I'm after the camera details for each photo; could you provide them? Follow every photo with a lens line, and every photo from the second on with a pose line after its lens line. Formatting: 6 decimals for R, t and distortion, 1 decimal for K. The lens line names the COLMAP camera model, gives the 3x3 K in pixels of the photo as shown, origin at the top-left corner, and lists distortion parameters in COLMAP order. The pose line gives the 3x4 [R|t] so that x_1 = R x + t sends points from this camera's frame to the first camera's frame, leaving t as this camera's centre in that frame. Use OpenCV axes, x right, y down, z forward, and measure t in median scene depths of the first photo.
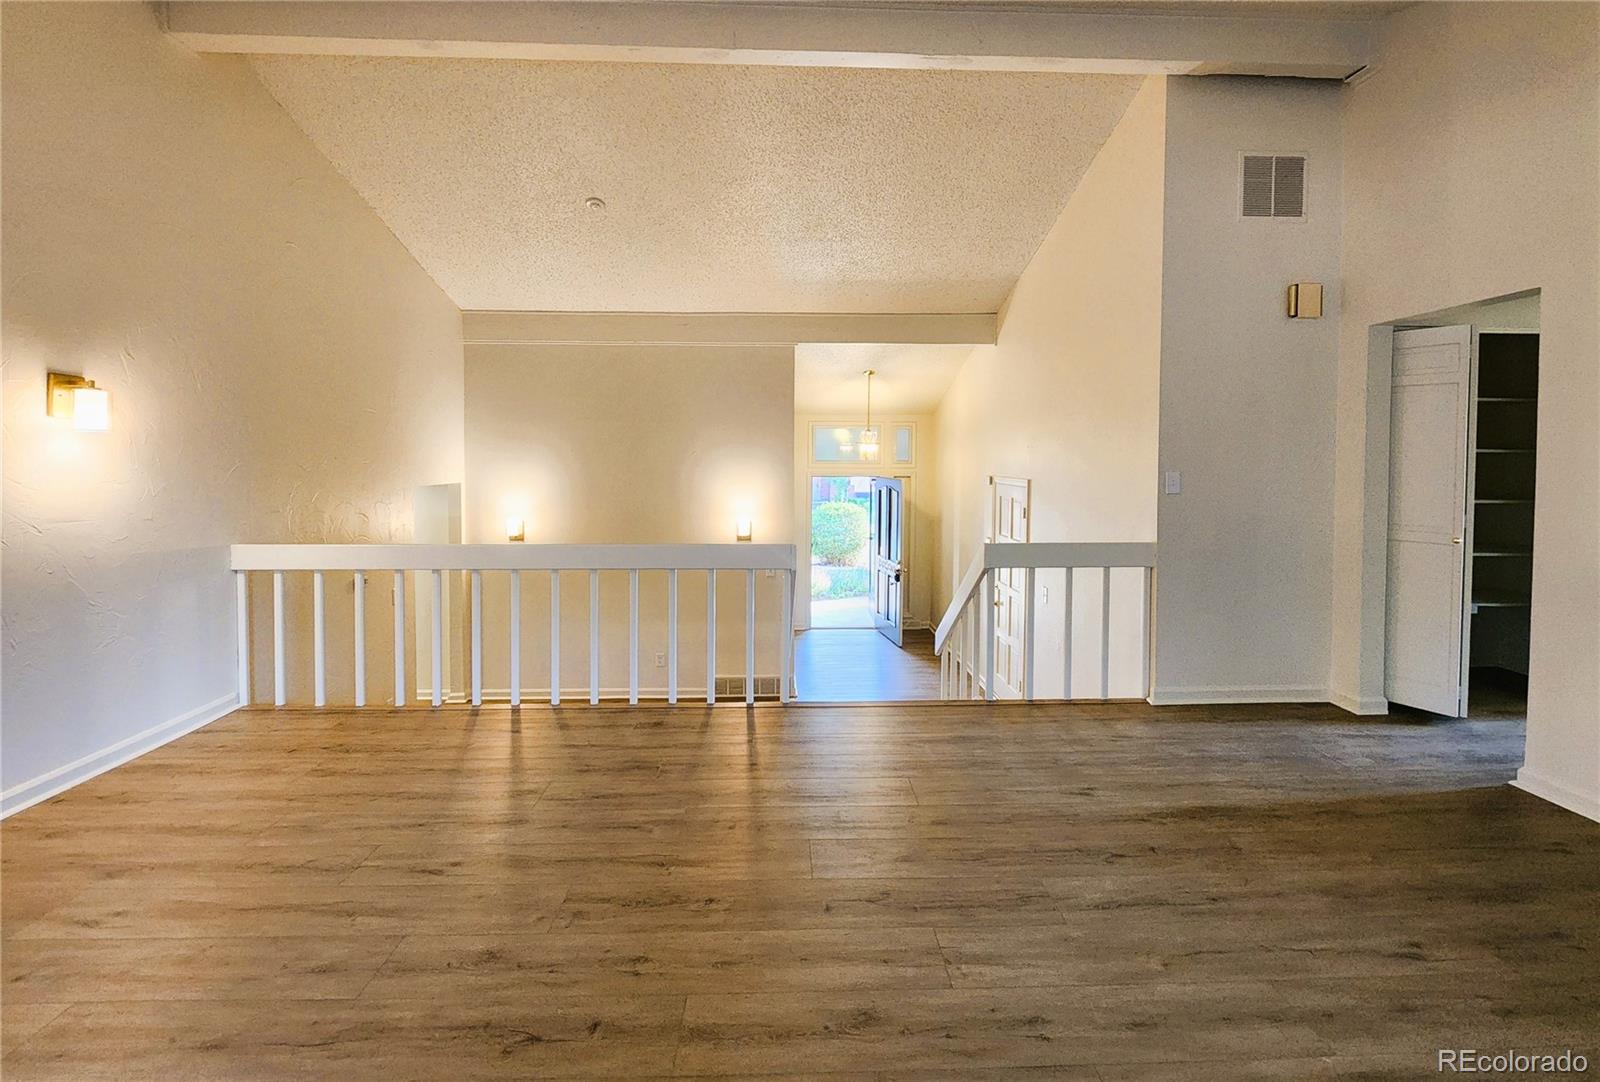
lens RADIAL K [[672.0, 0, 797.0], [0, 672.0, 476.9], [0, 0, 1]] dist [0.009300, -0.000223]
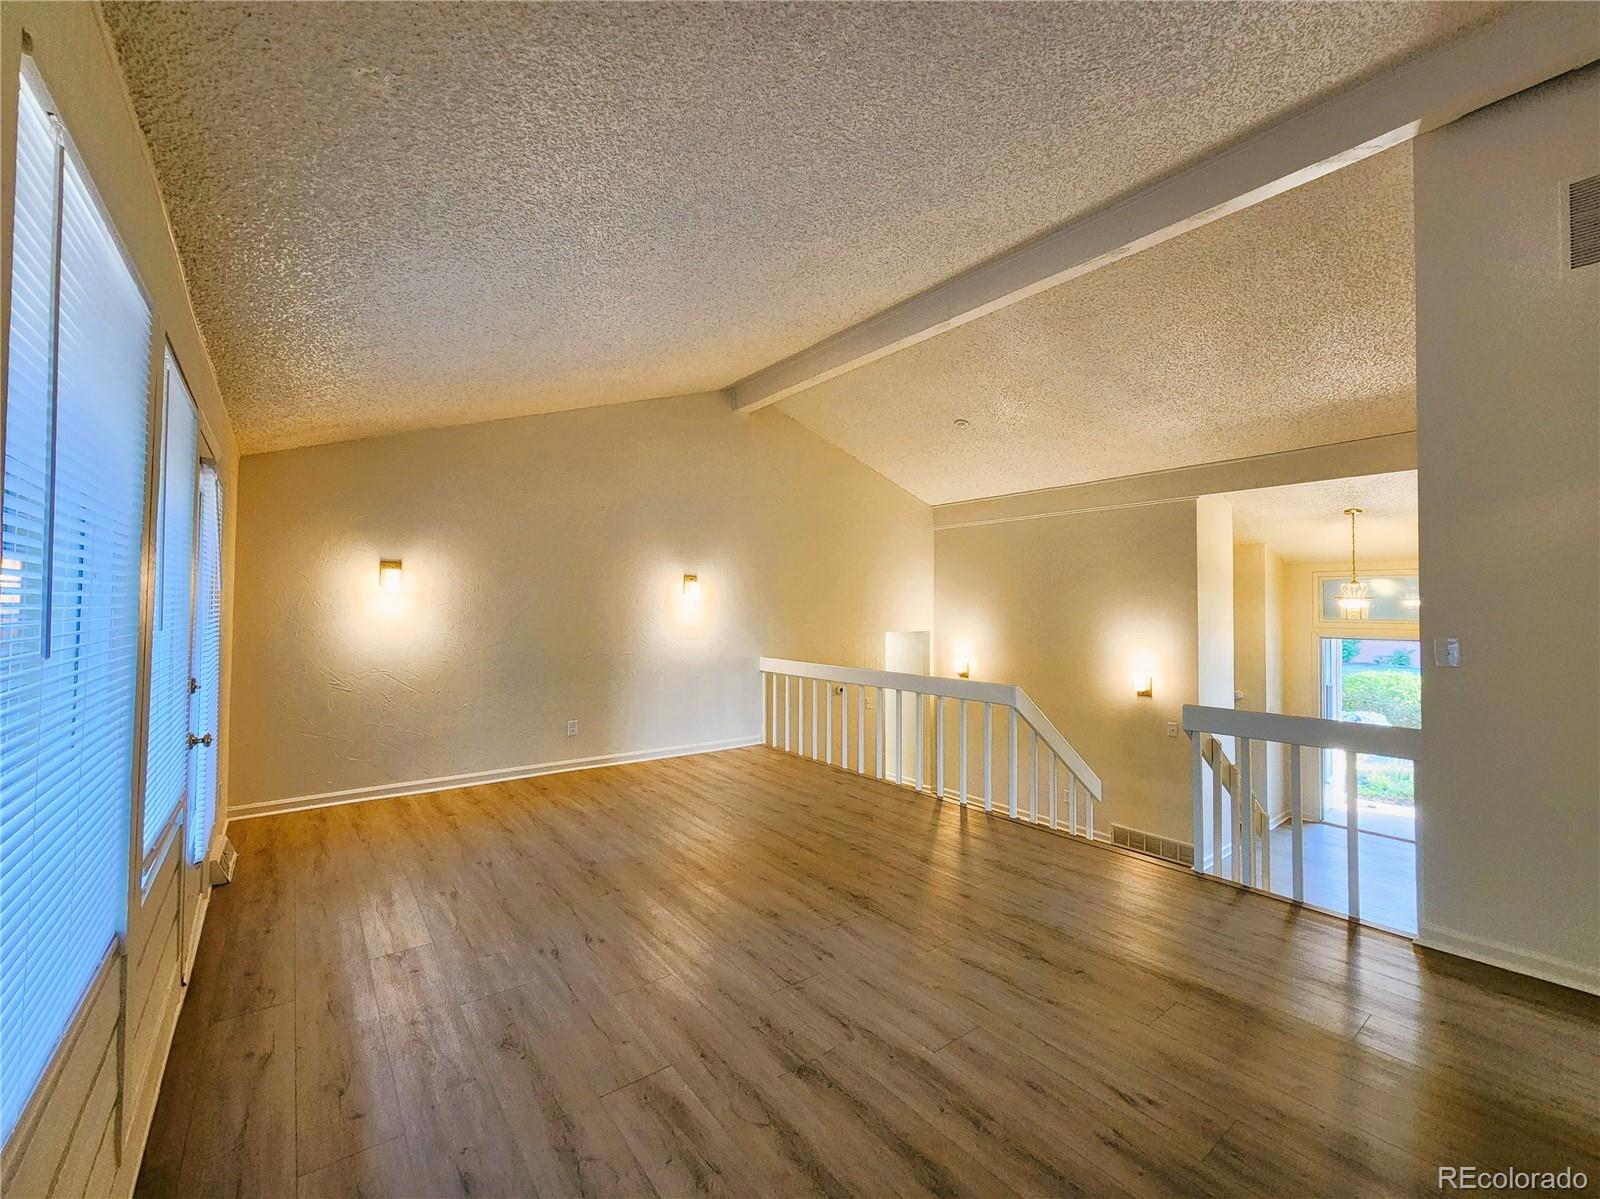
lens RADIAL K [[648.6, 0, 801.4], [0, 648.6, 597.6], [0, 0, 1]] dist [0.000247, 0.000044]
pose [[0.596455, -0.012817, -0.802544, 0.424957], [-0.028941, 0.998879, -0.037462, -0.001642], [0.802125, 0.045571, 0.595415, -0.006172]]
